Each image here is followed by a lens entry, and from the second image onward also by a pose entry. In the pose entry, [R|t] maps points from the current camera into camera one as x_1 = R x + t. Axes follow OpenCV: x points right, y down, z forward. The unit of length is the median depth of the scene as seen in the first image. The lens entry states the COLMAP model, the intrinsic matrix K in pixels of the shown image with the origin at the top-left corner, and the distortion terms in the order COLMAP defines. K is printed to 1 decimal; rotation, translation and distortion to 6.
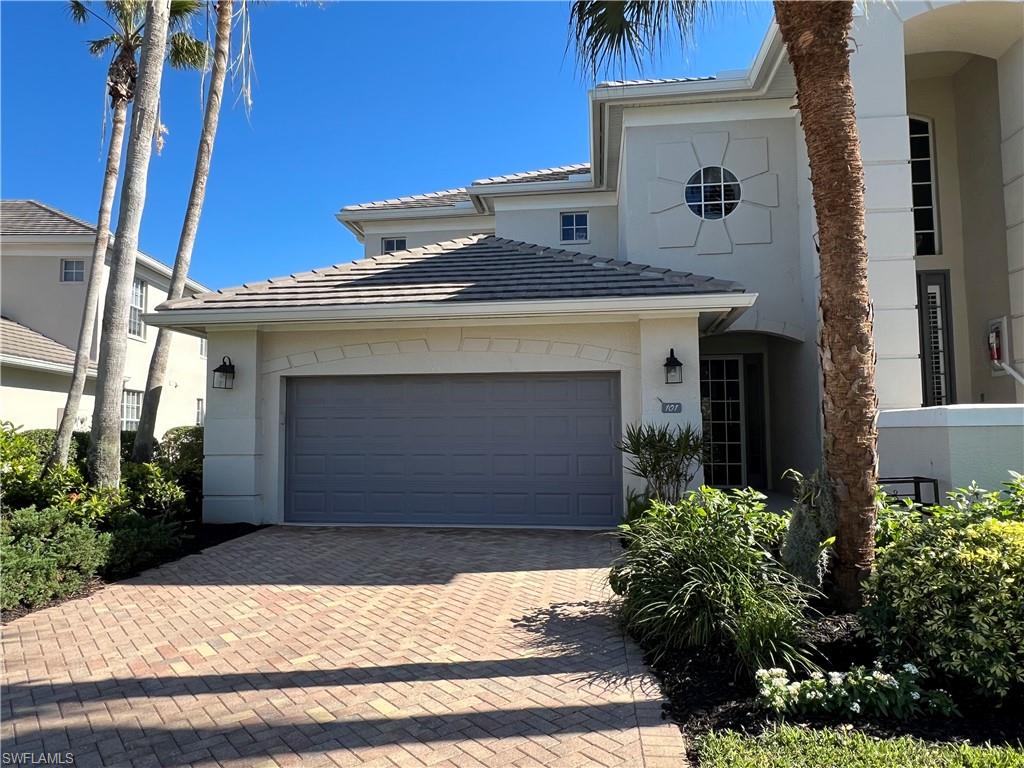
lens RADIAL K [[696.0, 0, 512.0], [0, 696.0, 384.0], [0, 0, 1]] dist [-0.001001, -0.007600]
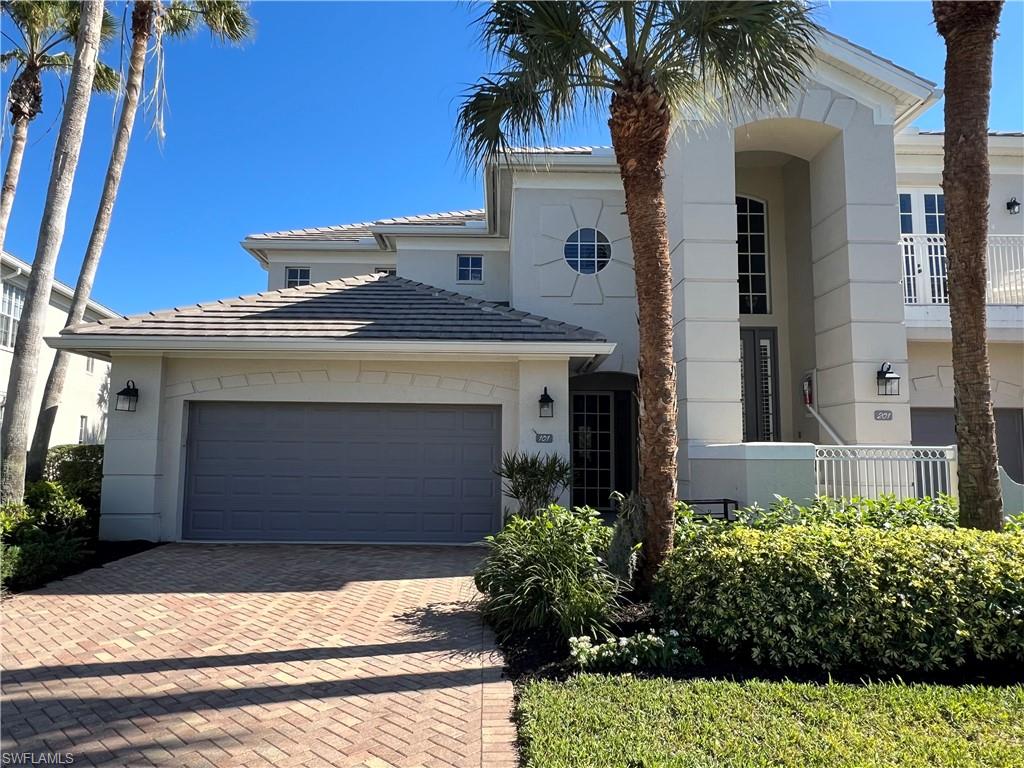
lens RADIAL K [[696.0, 0, 512.0], [0, 696.0, 384.0], [0, 0, 1]] dist [-0.001001, -0.007600]
pose [[0.989658, 0.030458, 0.140179, 0.014305], [-0.025715, 0.999038, -0.035526, -0.015047], [-0.141126, 0.031554, 0.989489, -0.150620]]
